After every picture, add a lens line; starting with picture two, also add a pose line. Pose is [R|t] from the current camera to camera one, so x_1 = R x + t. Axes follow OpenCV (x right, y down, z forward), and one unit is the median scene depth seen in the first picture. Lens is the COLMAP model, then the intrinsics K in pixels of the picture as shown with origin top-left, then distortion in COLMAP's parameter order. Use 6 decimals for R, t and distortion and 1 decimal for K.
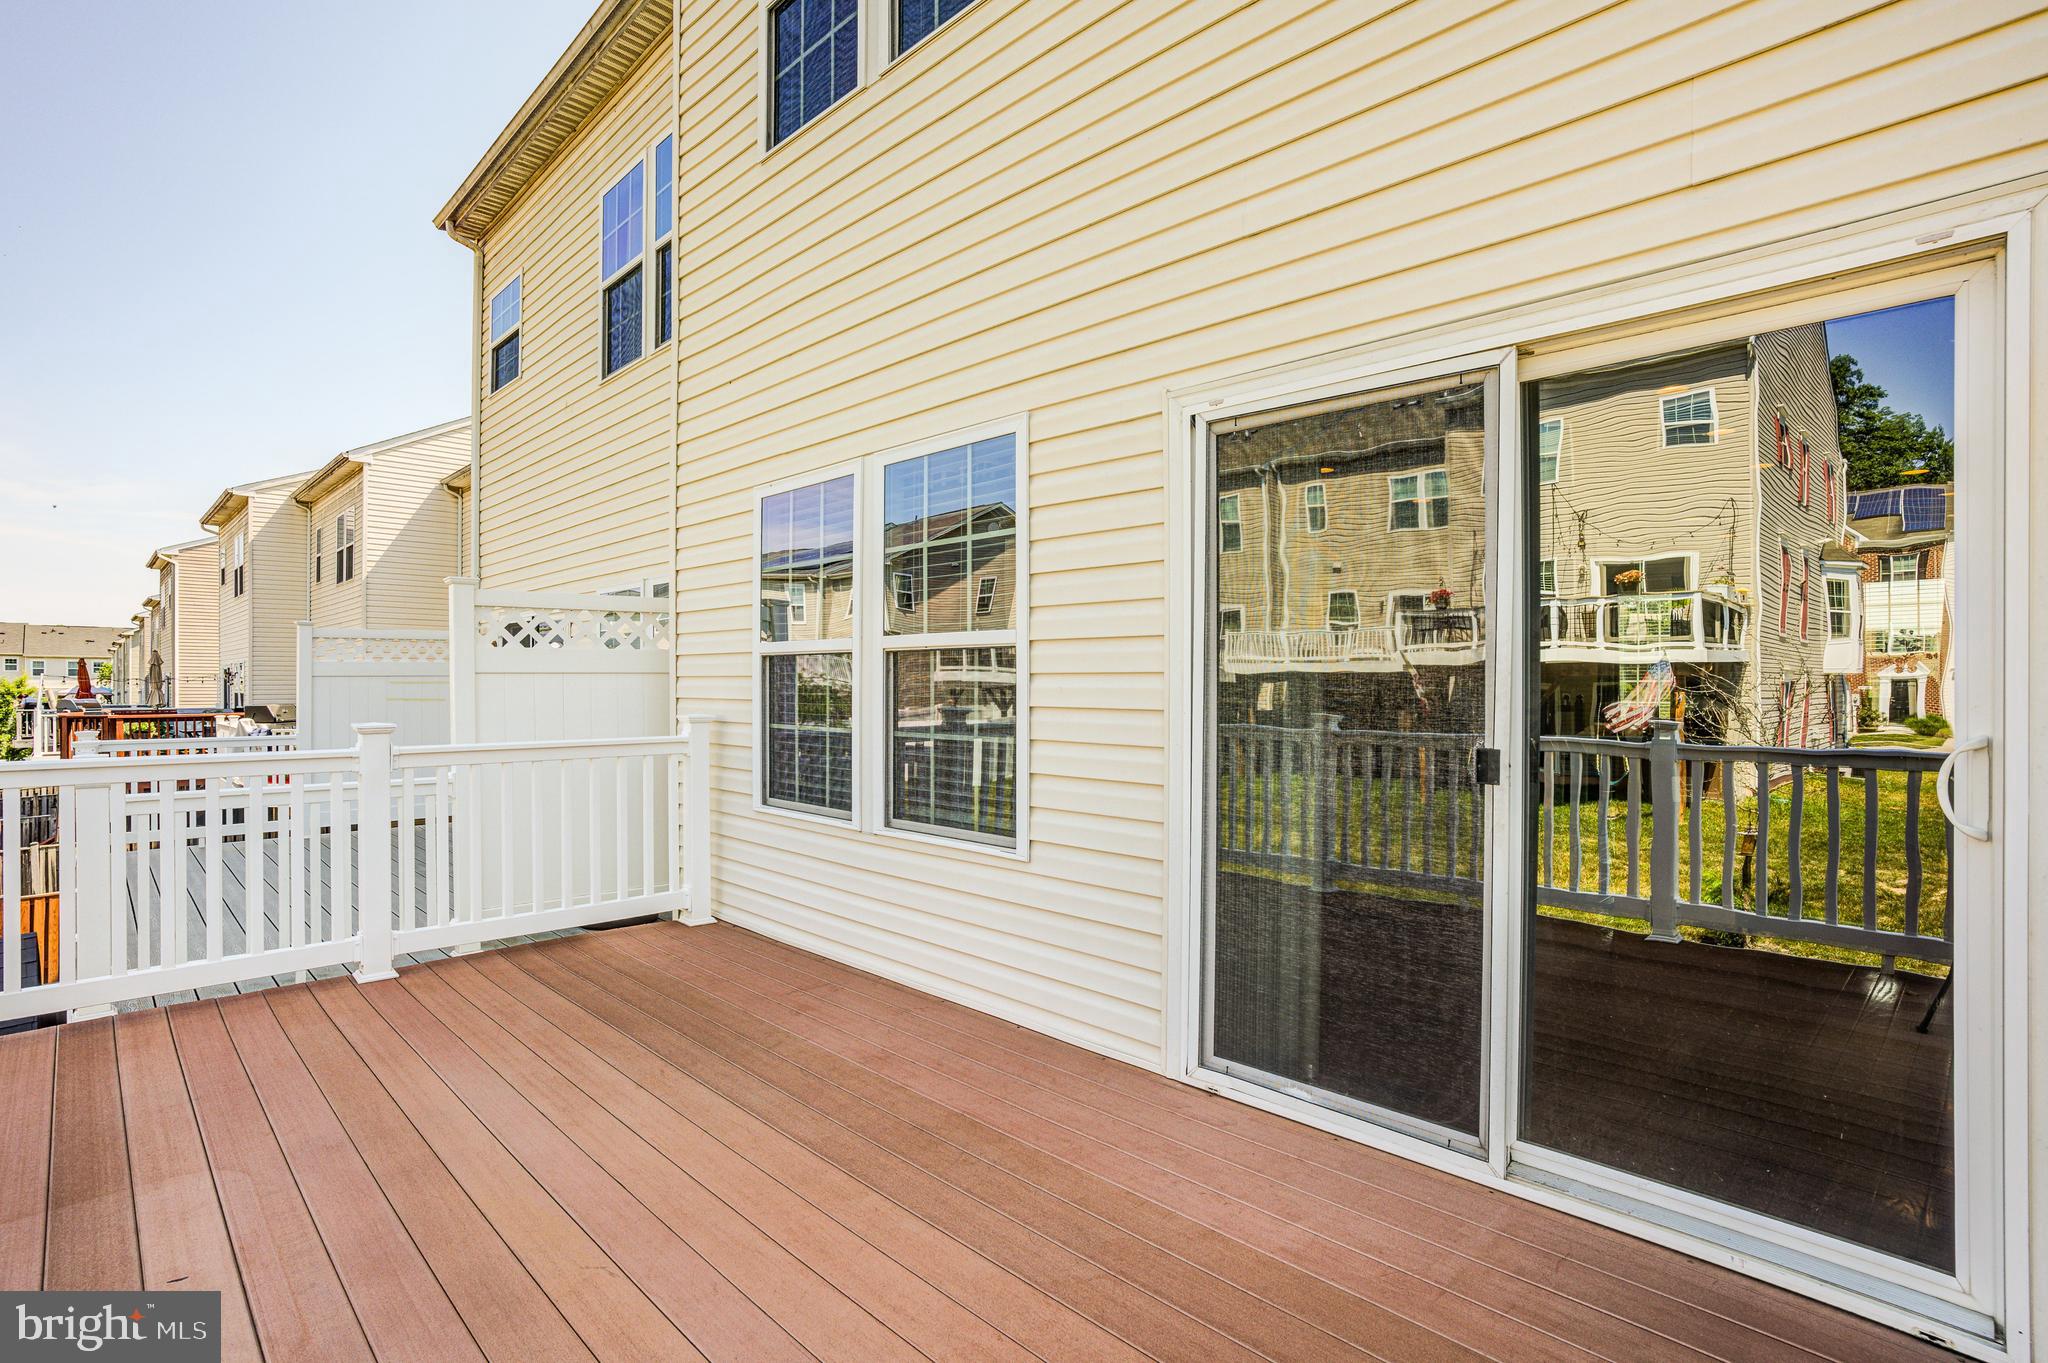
lens RADIAL K [[1012.2, 0, 1024.4], [0, 1012.2, 687.9], [0, 0, 1]] dist [-0.046979, 0.023645]
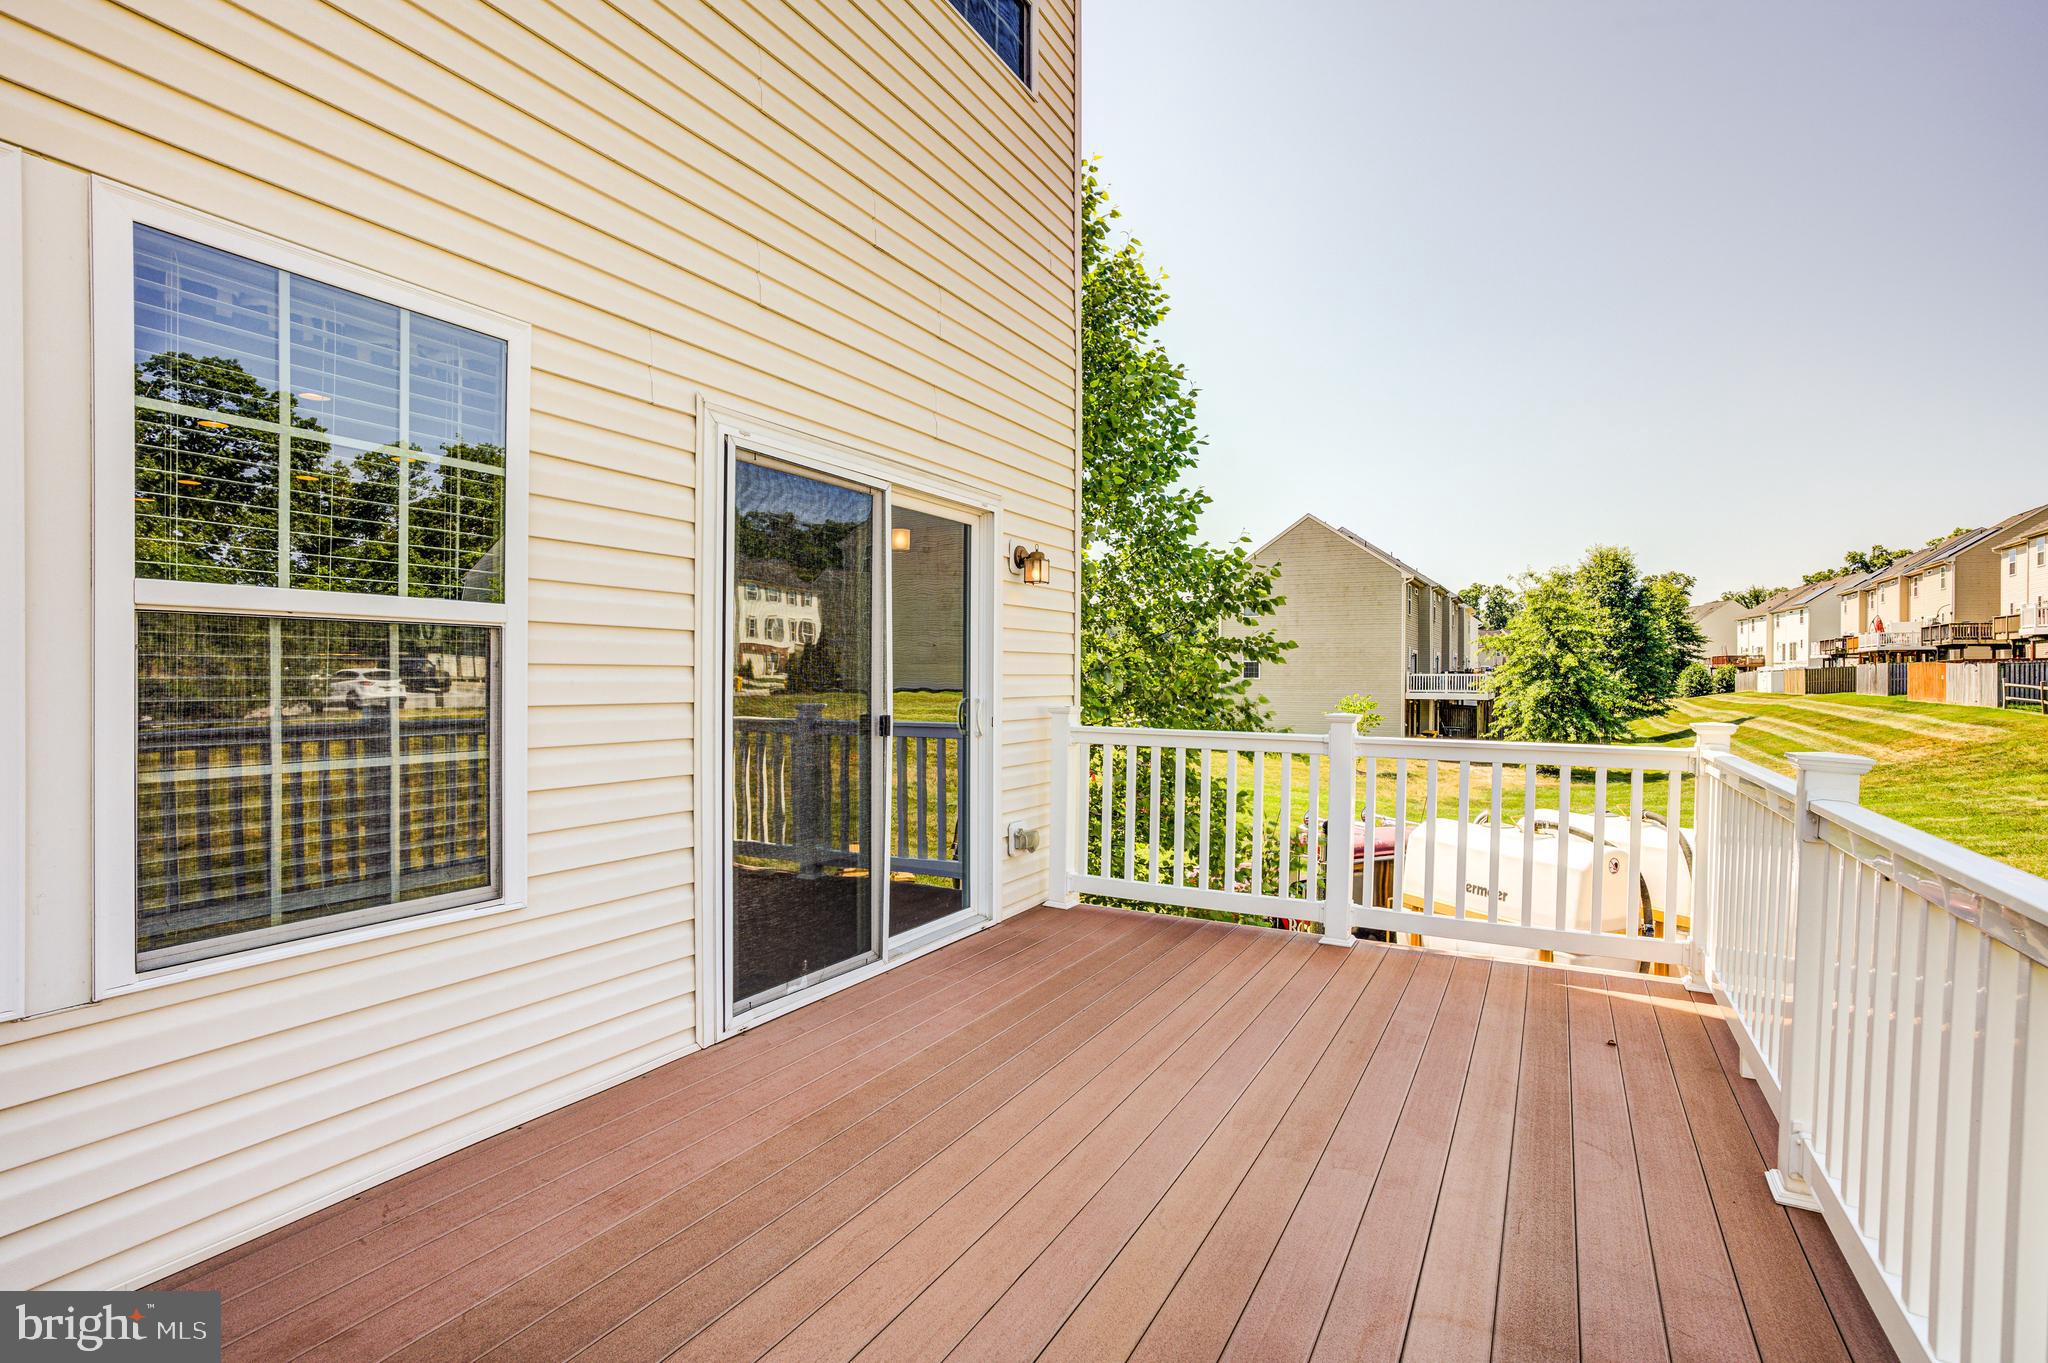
lens RADIAL K [[1012.2, 0, 1023.6], [0, 1012.2, 682.8], [0, 0, 1]] dist [-0.046979, 0.023645]
pose [[-0.301508, -0.010793, 0.953402, -1.001467], [-0.004042, 0.999941, 0.010041, -0.010605], [-0.953455, -0.000826, -0.301534, 1.037133]]
